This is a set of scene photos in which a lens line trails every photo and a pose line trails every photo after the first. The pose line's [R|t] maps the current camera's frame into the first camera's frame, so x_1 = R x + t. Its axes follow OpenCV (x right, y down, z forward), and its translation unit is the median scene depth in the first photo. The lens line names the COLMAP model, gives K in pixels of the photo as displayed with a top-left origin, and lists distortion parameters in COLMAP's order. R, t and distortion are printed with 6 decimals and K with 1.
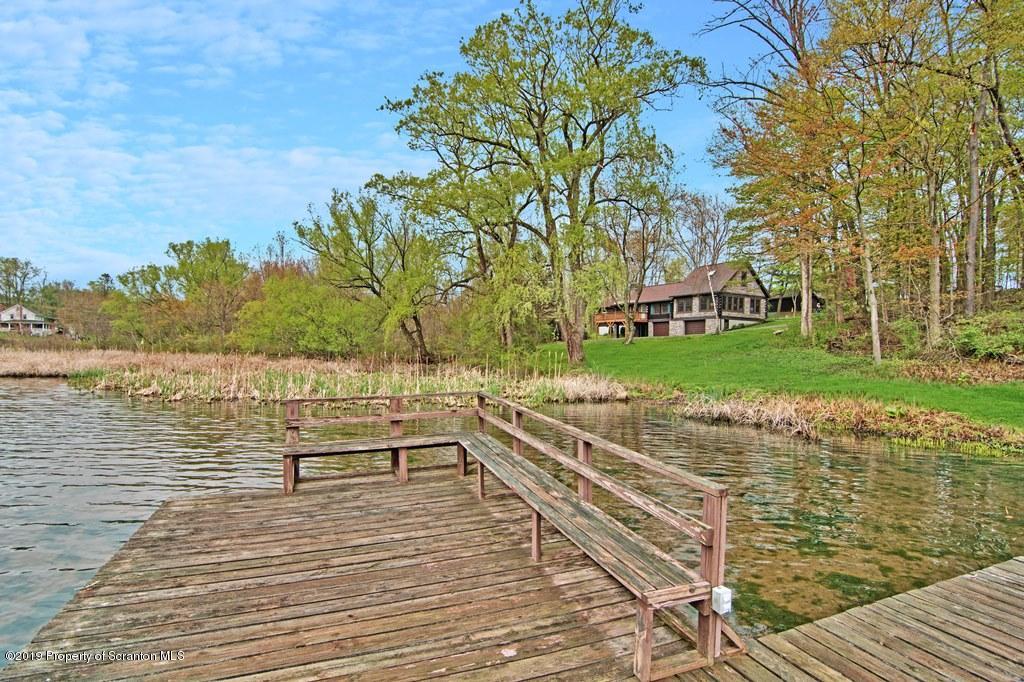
lens RADIAL K [[486.6, 0, 508.9], [0, 486.6, 346.0], [0, 0, 1]] dist [-0.004107, -0.011799]
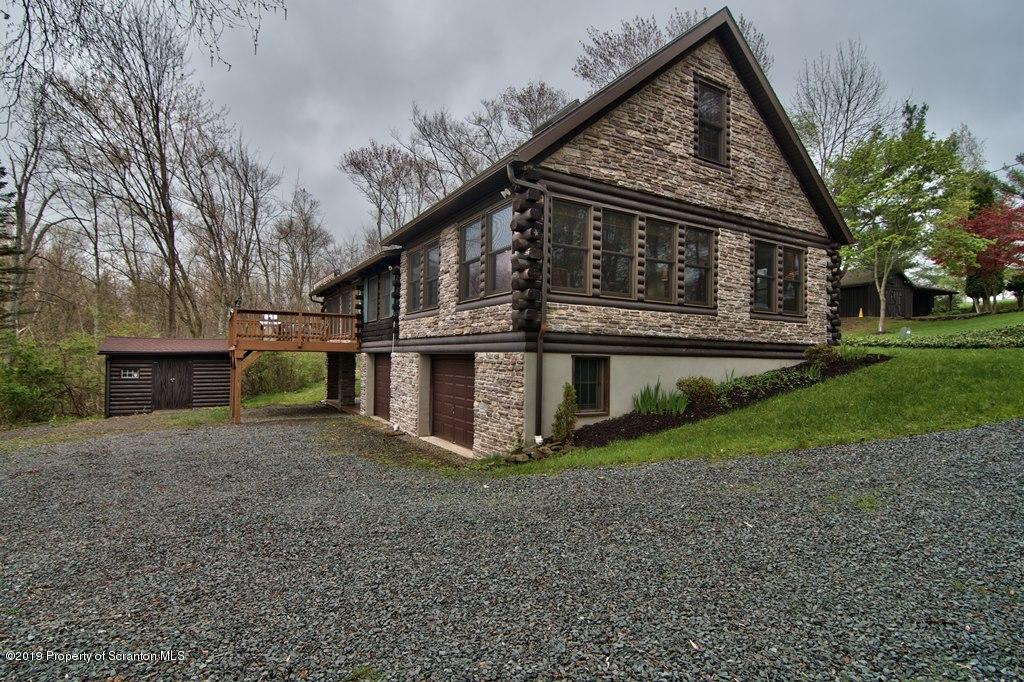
lens RADIAL K [[513.6, 0, 512.0], [0, 513.6, 341.0], [0, 0, 1]] dist [-0.005515, -0.000443]
pose [[0.999948, 0.004405, -0.009224, 0.484164], [-0.004646, 0.999645, -0.026242, -0.062927], [0.009105, 0.026284, 0.999613, 0.956093]]
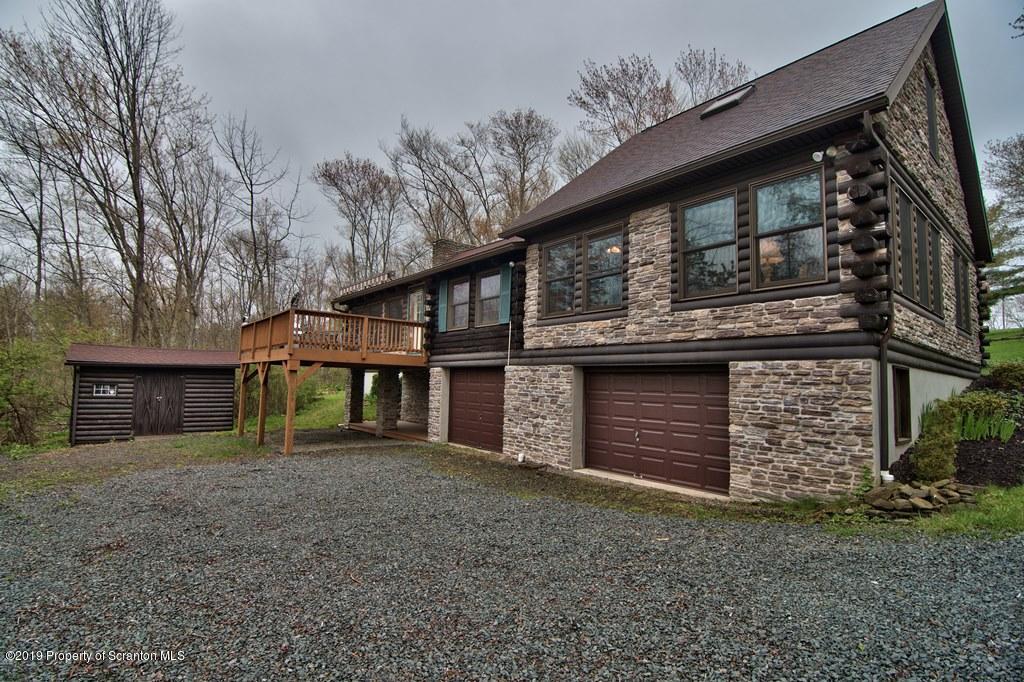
lens RADIAL K [[486.6, 0, 508.9], [0, 486.6, 346.0], [0, 0, 1]] dist [-0.004107, -0.011799]
pose [[0.988558, 0.030131, 0.147803, 0.379612], [-0.019478, 0.997142, -0.073002, -0.056344], [-0.149580, 0.069288, 0.986319, 1.020942]]
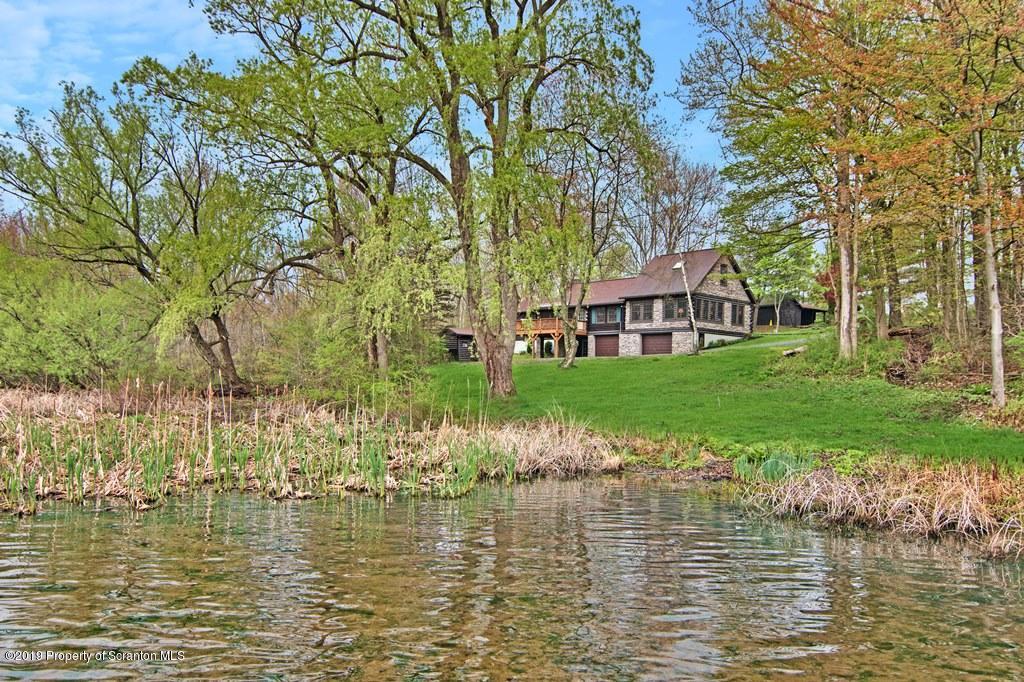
lens RADIAL K [[693.5, 0, 509.6], [0, 693.5, 366.7], [0, 0, 1]] dist [-0.008089, -0.004820]
pose [[0.979606, 0.011106, 0.200619, -0.014108], [-0.010385, 0.999935, -0.004644, 0.000023], [-0.200658, 0.002465, 0.979658, 0.111235]]
